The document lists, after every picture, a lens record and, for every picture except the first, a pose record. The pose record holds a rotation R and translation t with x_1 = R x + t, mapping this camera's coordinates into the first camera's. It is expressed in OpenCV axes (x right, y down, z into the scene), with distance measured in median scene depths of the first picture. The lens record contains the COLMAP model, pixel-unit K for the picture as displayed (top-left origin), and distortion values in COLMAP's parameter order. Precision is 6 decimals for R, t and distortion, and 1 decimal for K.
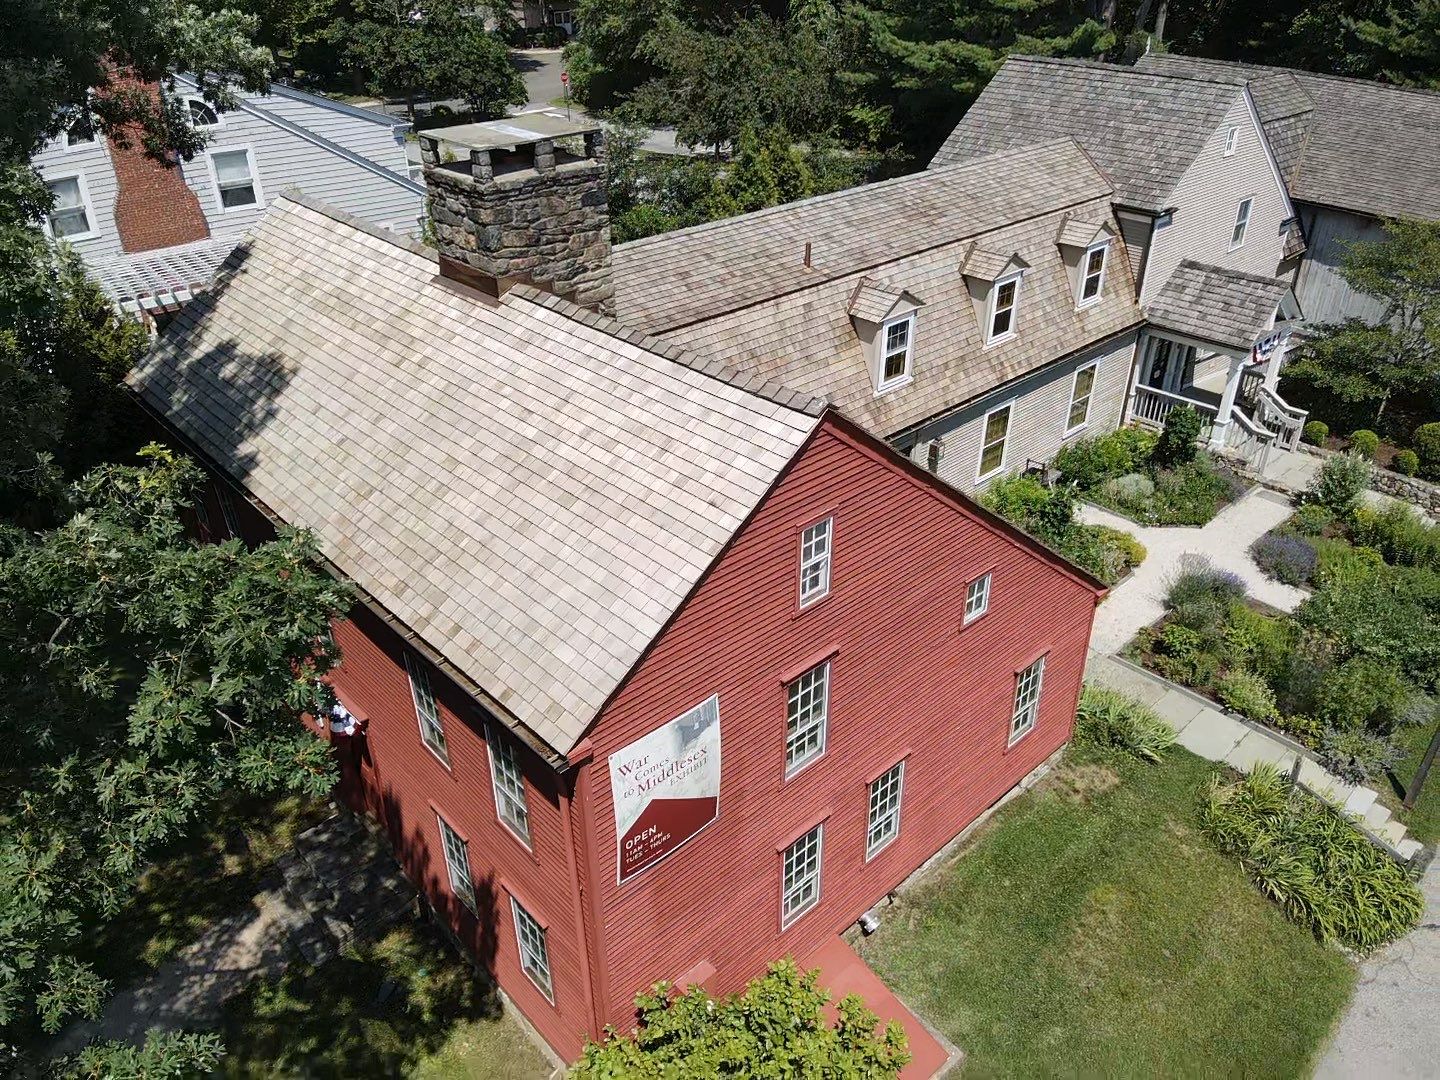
lens RADIAL K [[1045.8, 0, 737.4], [0, 1045.8, 550.0], [0, 0, 1]] dist [0.103244, -0.193612]
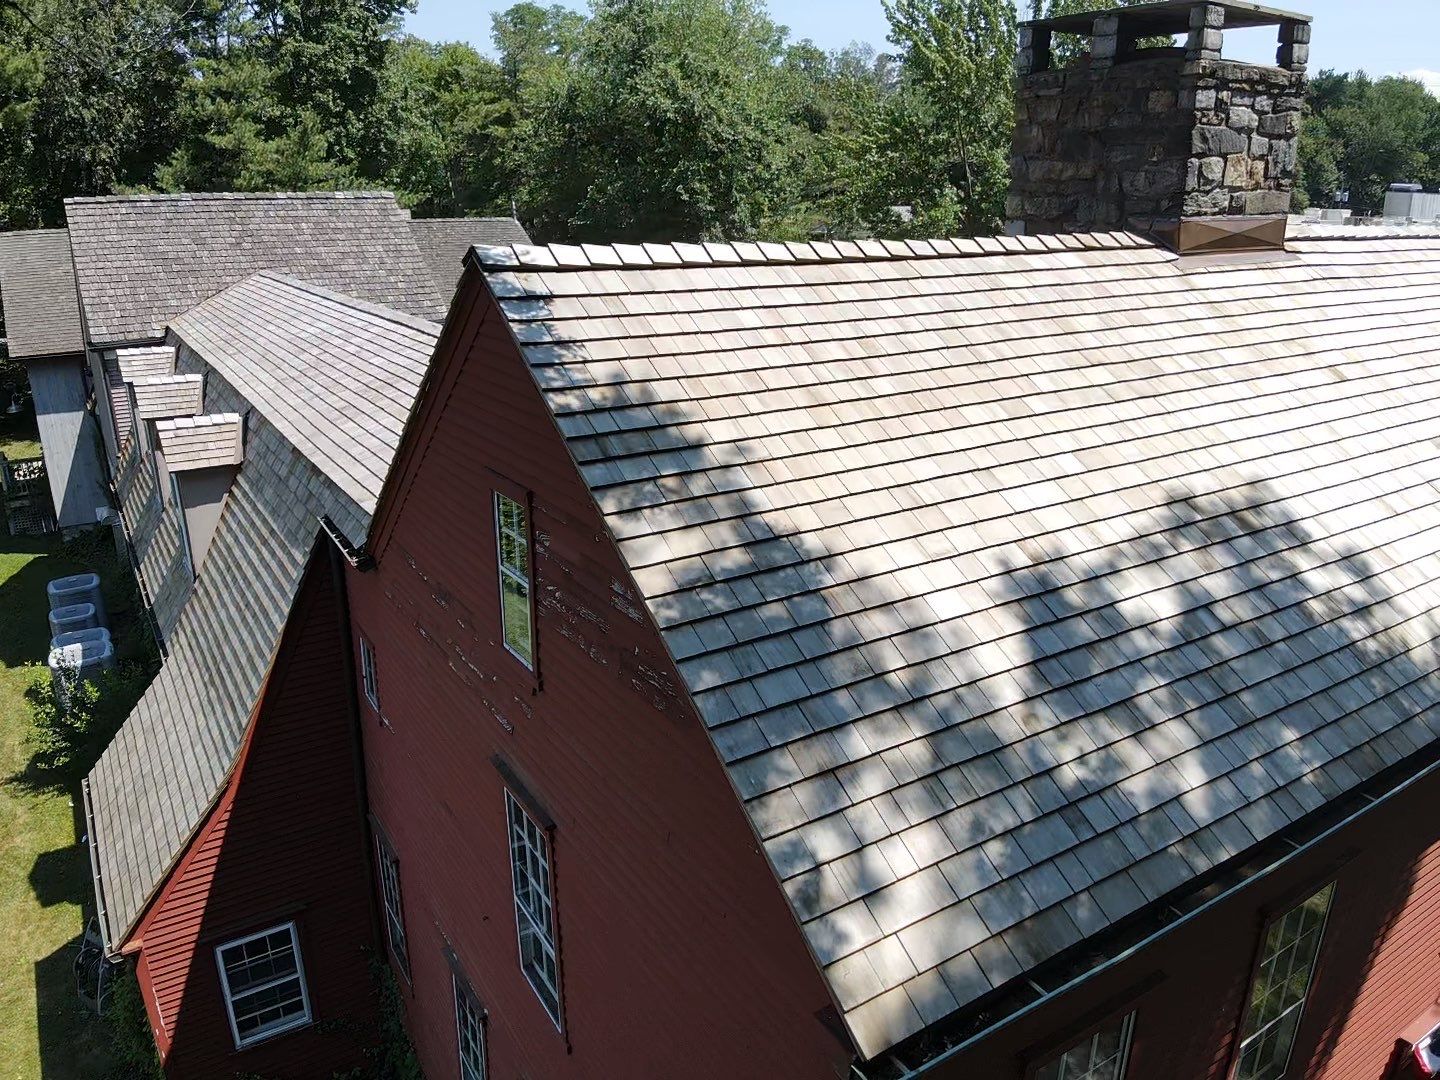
lens RADIAL K [[1034.9, 0, 733.3], [0, 1034.9, 547.3], [0, 0, 1]] dist [0.099463, -0.187184]
pose [[0.181455, -0.313331, 0.932147, -0.711785], [0.511337, 0.839730, 0.182727, -0.281179], [-0.840005, 0.443484, 0.312590, 0.870102]]
